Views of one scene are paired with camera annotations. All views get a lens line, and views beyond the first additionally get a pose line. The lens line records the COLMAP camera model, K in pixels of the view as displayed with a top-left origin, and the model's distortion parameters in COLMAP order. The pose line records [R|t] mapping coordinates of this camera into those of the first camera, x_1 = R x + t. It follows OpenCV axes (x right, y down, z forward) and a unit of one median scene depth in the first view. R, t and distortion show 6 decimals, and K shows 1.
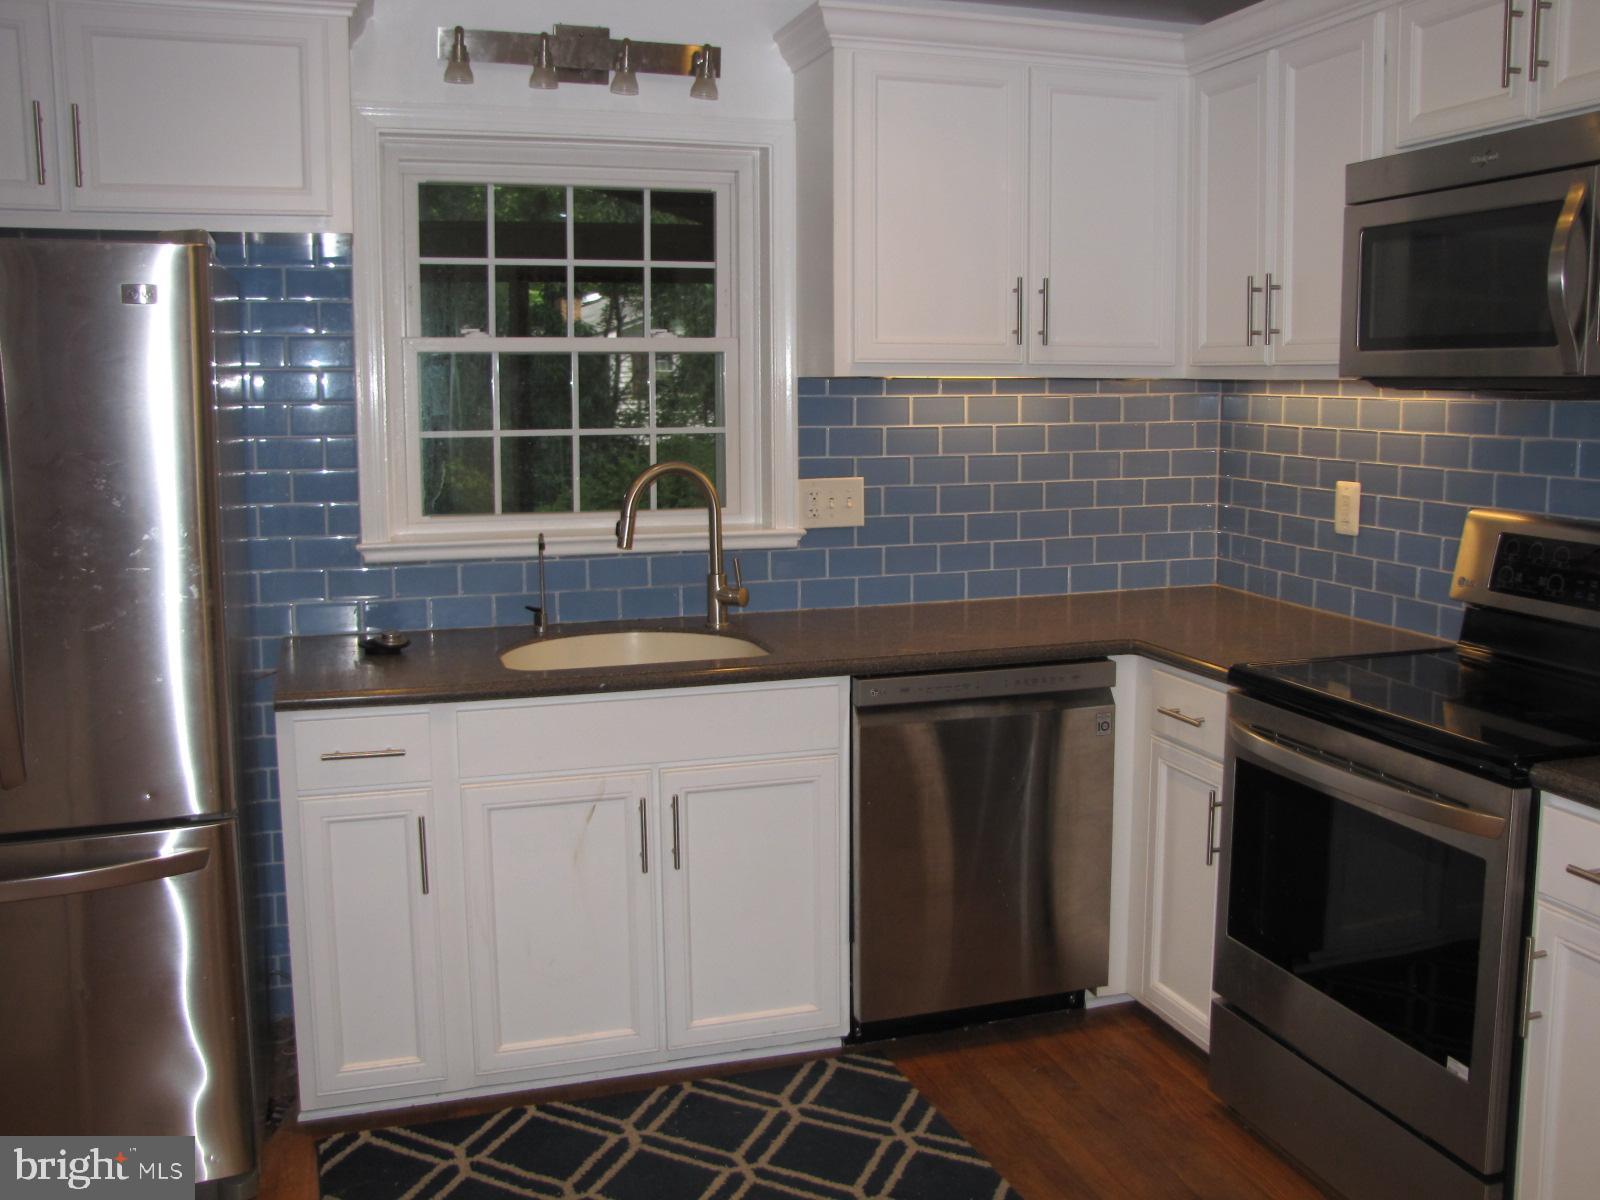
lens RADIAL K [[1493.5, 0, 800.0], [0, 1493.5, 600.0], [0, 0, 1]] dist [0.000566, -0.001408]
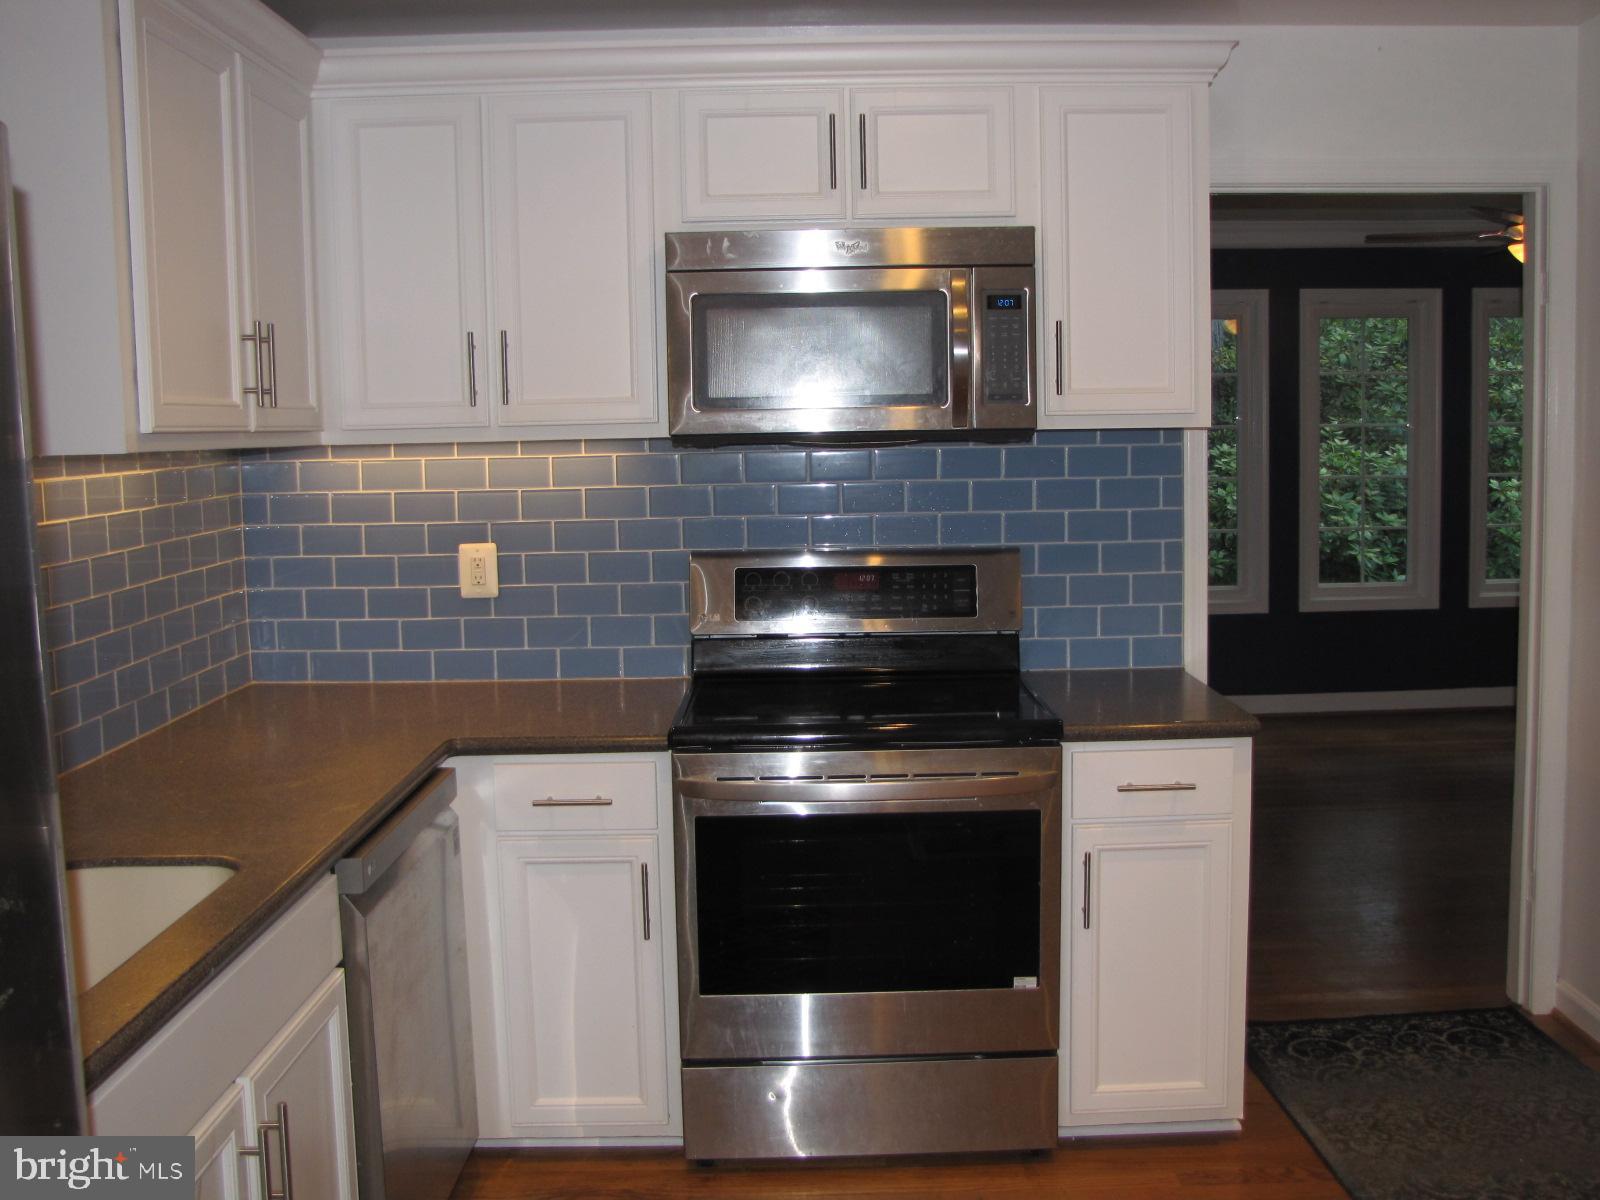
lens RADIAL K [[1557.0, 0, 800.0], [0, 1557.0, 600.0], [0, 0, 1]] dist [-0.225845, -0.000338]
pose [[0.301095, -0.115098, 0.946622, -0.528927], [0.155453, 0.985334, 0.070359, -0.081376], [-0.940838, 0.125971, 0.314572, 0.491409]]
